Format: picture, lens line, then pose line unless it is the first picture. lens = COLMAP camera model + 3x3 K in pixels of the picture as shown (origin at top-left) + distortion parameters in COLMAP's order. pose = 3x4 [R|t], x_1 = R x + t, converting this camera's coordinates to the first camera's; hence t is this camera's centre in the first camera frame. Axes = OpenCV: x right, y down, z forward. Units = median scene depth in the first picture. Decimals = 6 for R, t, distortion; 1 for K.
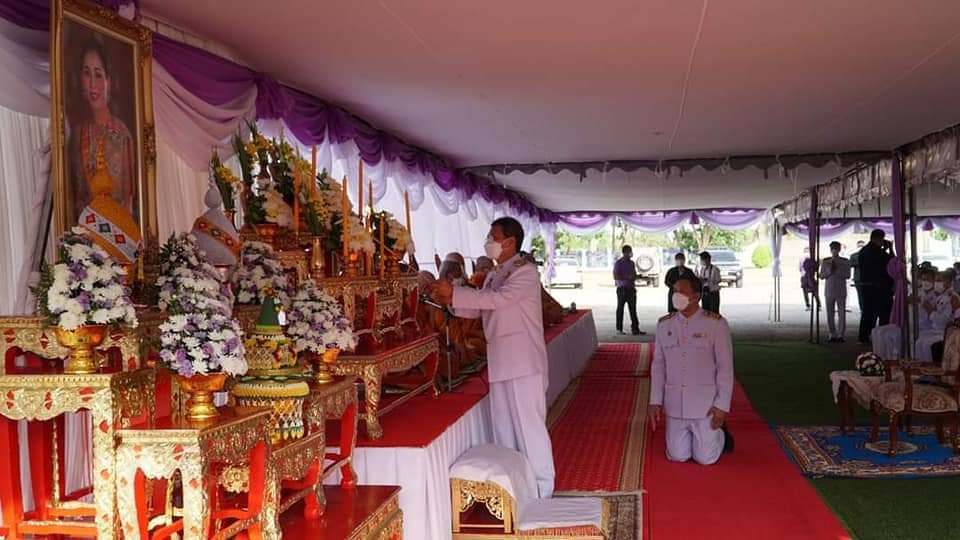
lens RADIAL K [[718.0, 0, 480.0], [0, 718.0, 270.0], [0, 0, 1]] dist [-0.000787, -0.000921]
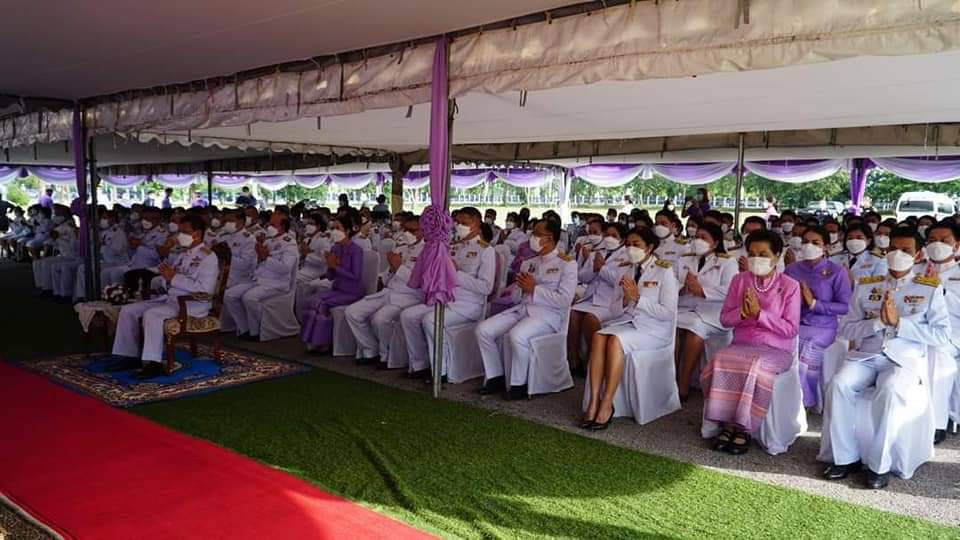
lens RADIAL K [[718.0, 0, 480.0], [0, 718.0, 270.0], [0, 0, 1]] dist [-0.000787, -0.000921]
pose [[0.652534, -0.045137, 0.756414, 0.108120], [-0.023004, 0.996584, 0.079313, -0.006599], [-0.757410, -0.069155, 0.649267, -0.175859]]
